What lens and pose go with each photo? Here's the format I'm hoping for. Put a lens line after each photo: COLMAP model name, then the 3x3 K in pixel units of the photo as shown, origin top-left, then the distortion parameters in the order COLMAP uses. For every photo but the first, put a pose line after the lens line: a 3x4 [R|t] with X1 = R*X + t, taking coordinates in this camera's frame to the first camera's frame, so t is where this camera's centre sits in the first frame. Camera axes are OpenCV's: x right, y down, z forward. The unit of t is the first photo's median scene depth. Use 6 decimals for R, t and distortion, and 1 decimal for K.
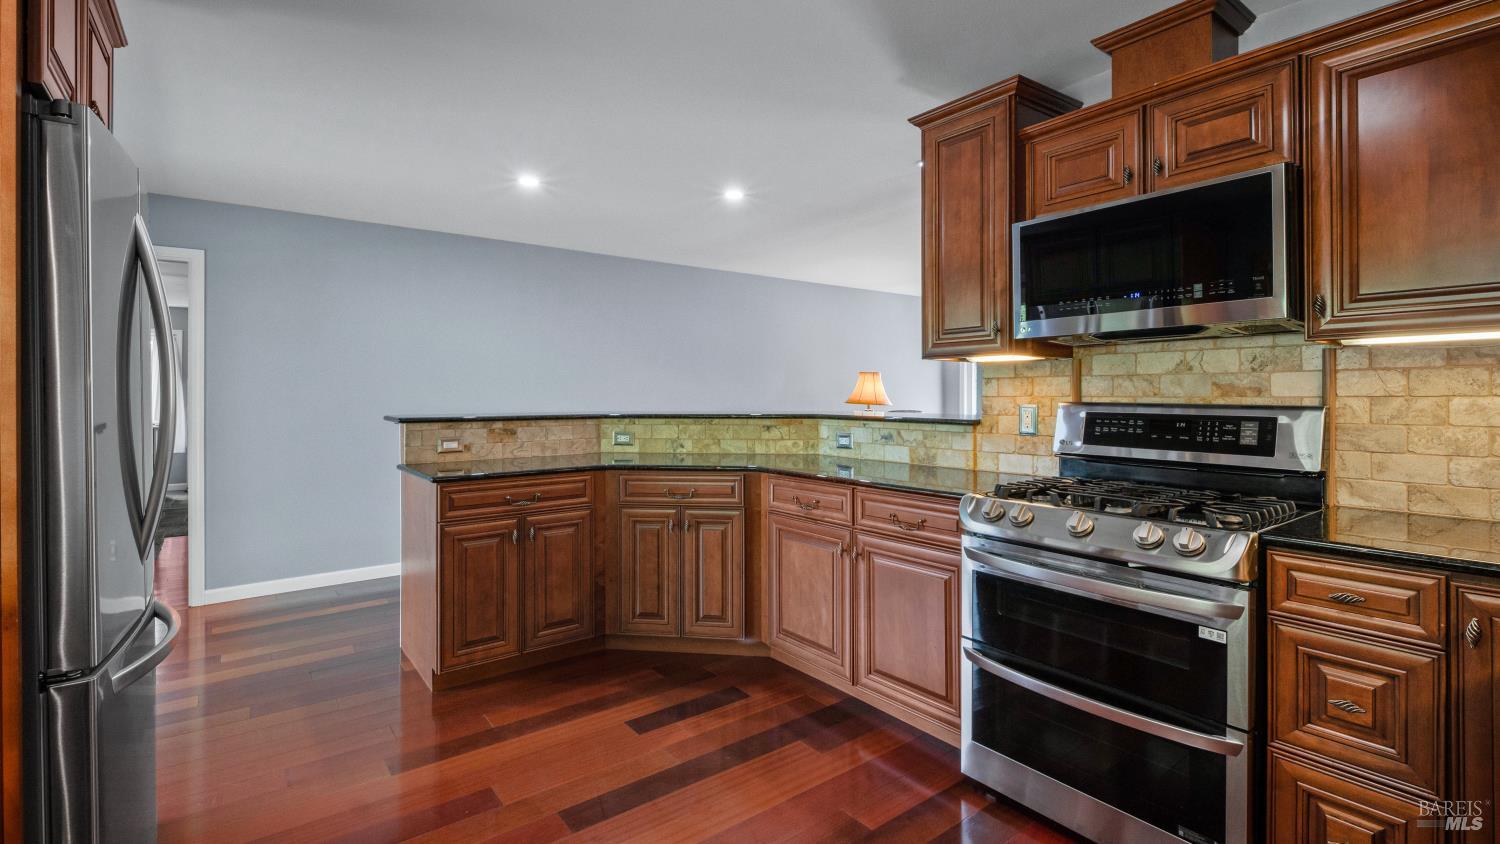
lens RADIAL K [[687.9, 0, 751.4], [0, 687.9, 410.3], [0, 0, 1]] dist [-0.010061, -0.000776]
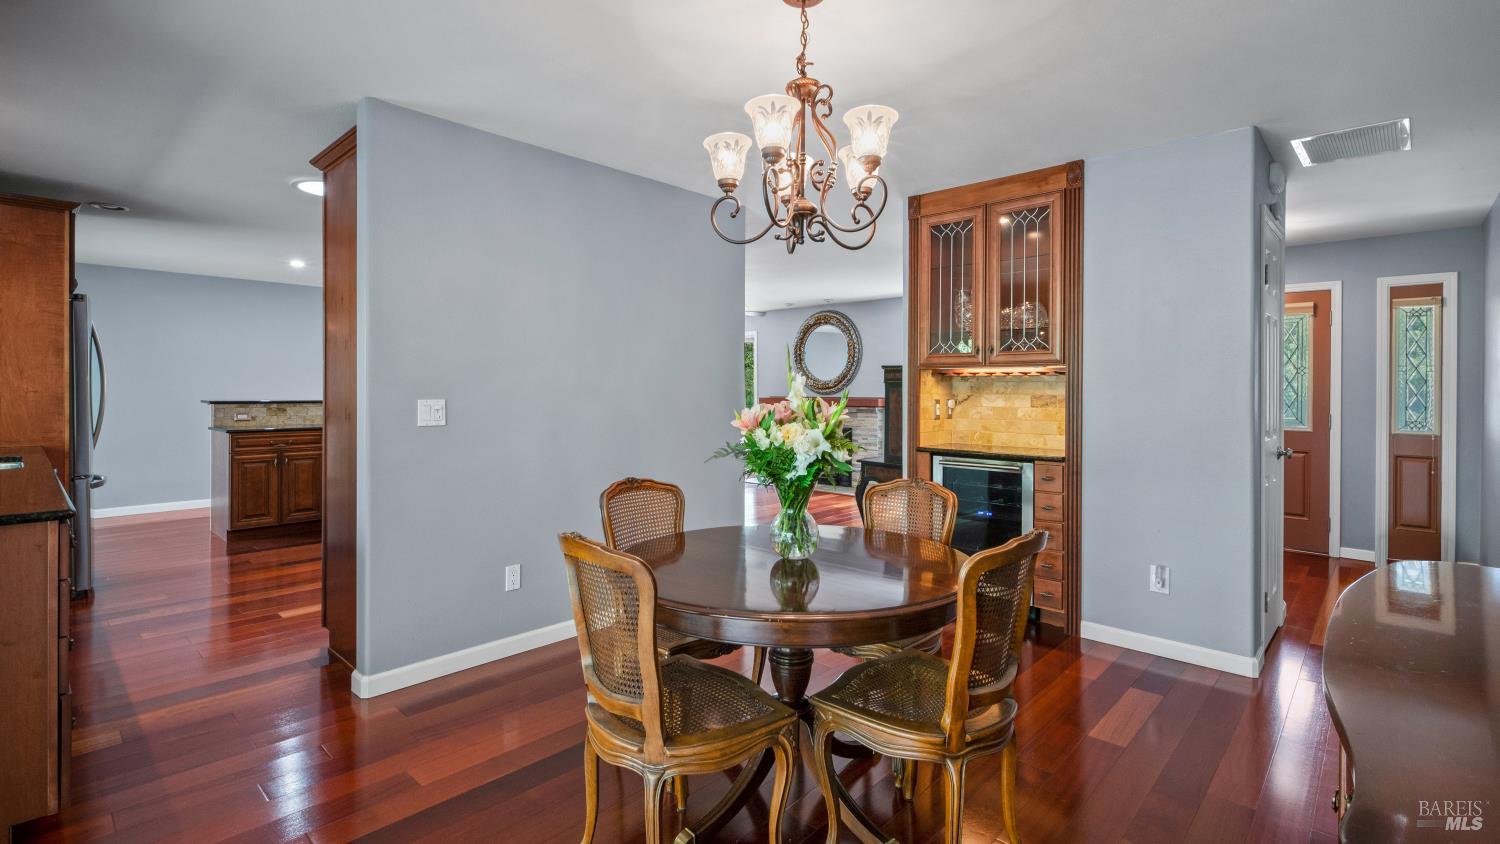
lens RADIAL K [[687.9, 0, 771.1], [0, 687.9, 401.4], [0, 0, 1]] dist [-0.010061, -0.000776]
pose [[0.979475, 0.010696, 0.201281, 0.614261], [-0.011853, 0.999919, 0.004546, -0.015162], [-0.201216, -0.006839, 0.979523, -1.135652]]
